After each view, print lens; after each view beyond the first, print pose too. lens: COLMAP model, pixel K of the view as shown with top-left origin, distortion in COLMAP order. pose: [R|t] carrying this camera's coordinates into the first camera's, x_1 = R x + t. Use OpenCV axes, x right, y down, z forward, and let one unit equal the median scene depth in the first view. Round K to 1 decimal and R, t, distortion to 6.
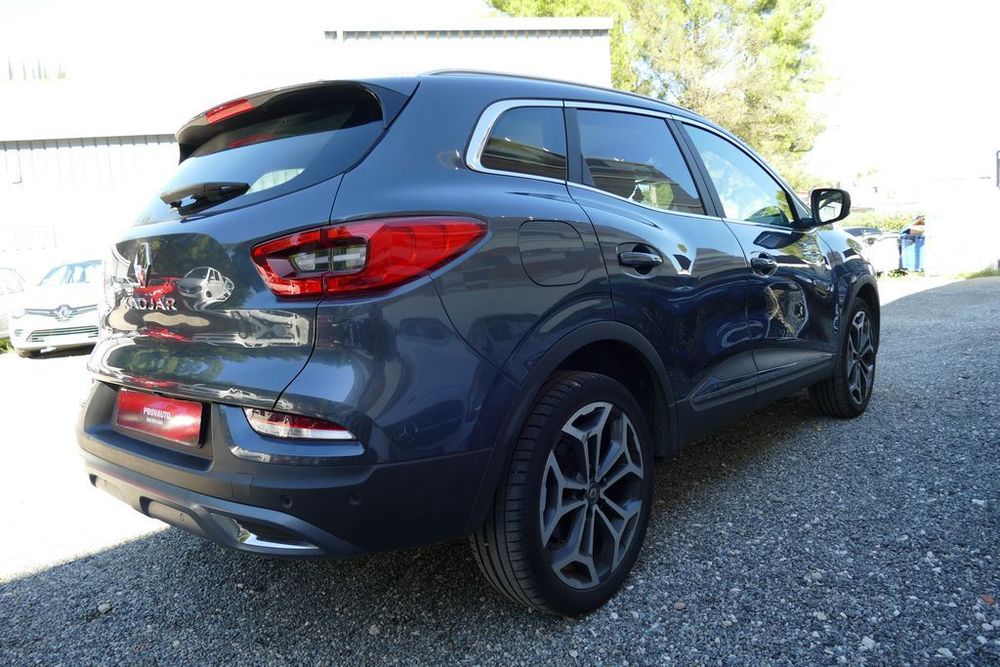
lens RADIAL K [[725.7, 0, 500.0], [0, 725.7, 333.5], [0, 0, 1]] dist [-0.007472, 0.000744]
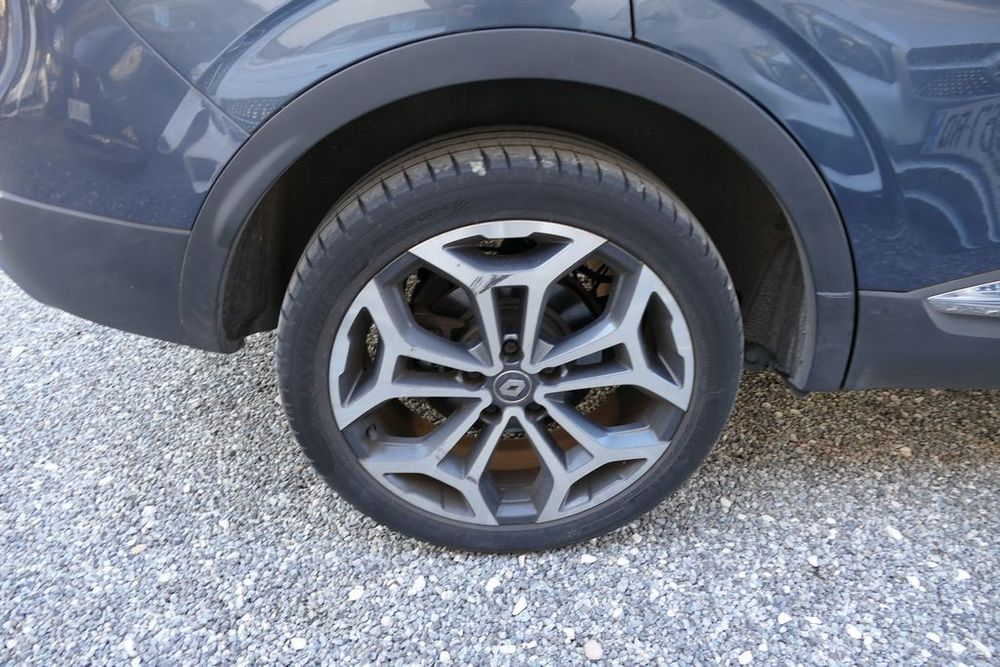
lens RADIAL K [[725.7, 0, 500.0], [0, 725.7, 333.5], [0, 0, 1]] dist [-0.007472, 0.000744]
pose [[0.679178, 0.446251, -0.582733, 0.400592], [-0.155286, 0.863334, 0.480146, -0.054786], [0.717359, -0.235614, 0.655654, 0.665868]]
